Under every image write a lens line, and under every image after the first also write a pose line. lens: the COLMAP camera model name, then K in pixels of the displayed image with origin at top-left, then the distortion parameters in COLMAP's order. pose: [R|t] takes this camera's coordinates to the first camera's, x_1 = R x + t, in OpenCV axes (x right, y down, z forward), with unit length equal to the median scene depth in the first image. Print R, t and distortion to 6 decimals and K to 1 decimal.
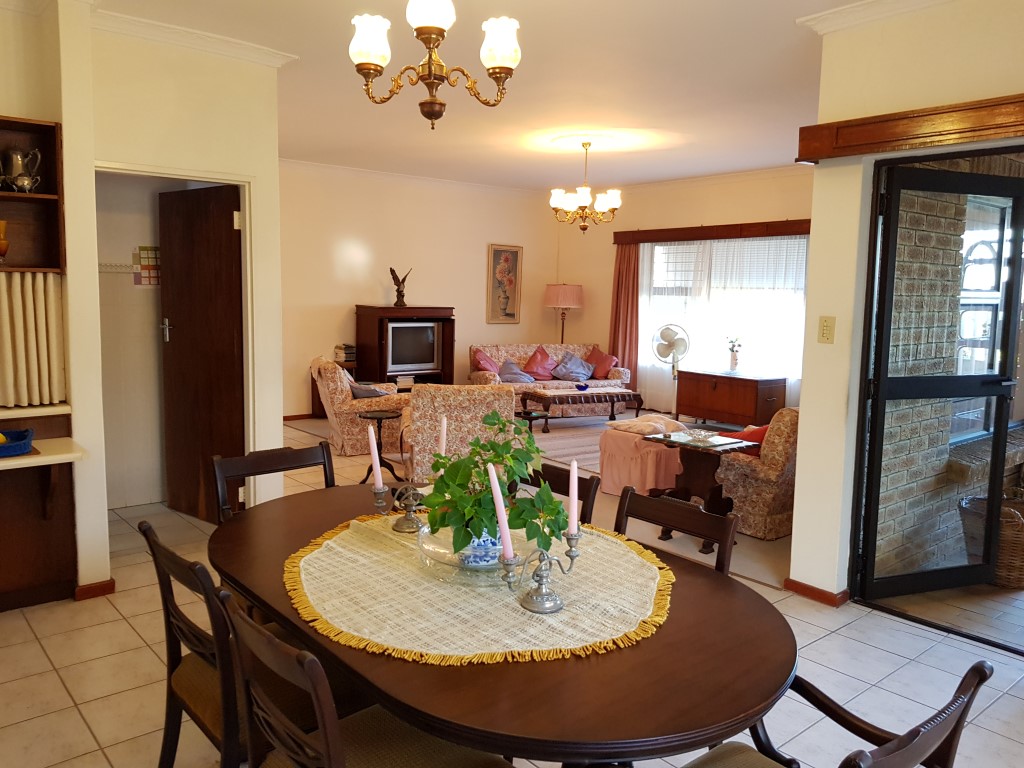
lens RADIAL K [[786.0, 0, 506.7], [0, 786.0, 380.3], [0, 0, 1]] dist [0.002273, -0.002192]
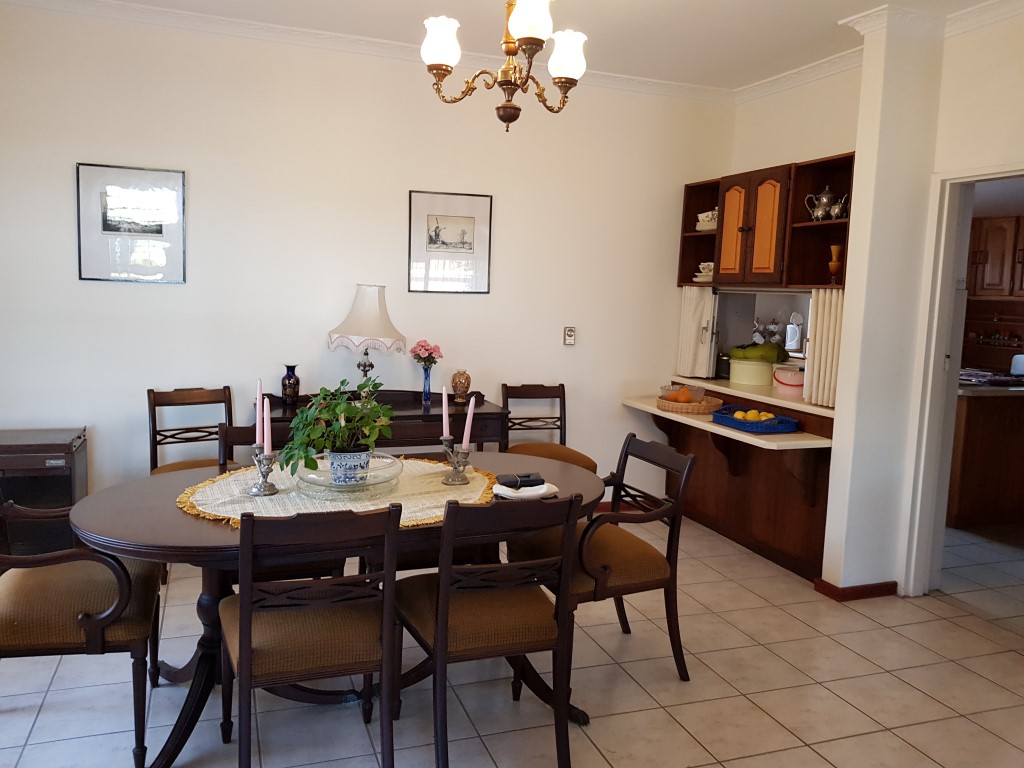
lens RADIAL K [[786.0, 0, 510.4], [0, 786.0, 382.3], [0, 0, 1]] dist [0.002273, -0.002192]
pose [[-0.384686, 0.072441, -0.920201, 0.404025], [-0.149784, 0.978804, 0.139671, -0.060465], [0.910814, 0.191561, -0.365682, 0.651146]]
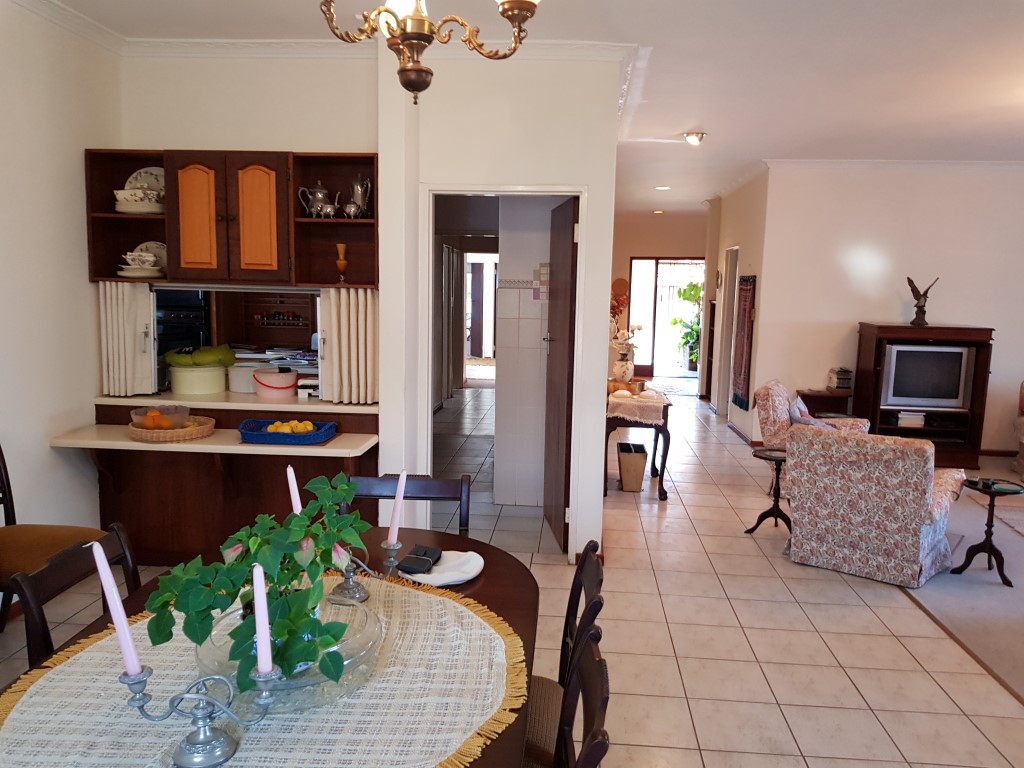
lens RADIAL K [[786.0, 0, 509.3], [0, 786.0, 390.0], [0, 0, 1]] dist [0.002273, -0.002192]
pose [[0.698040, 0.086405, -0.710826, 0.243913], [-0.088484, 0.995493, 0.034115, -0.030632], [0.710571, 0.039083, 0.702540, 0.230038]]
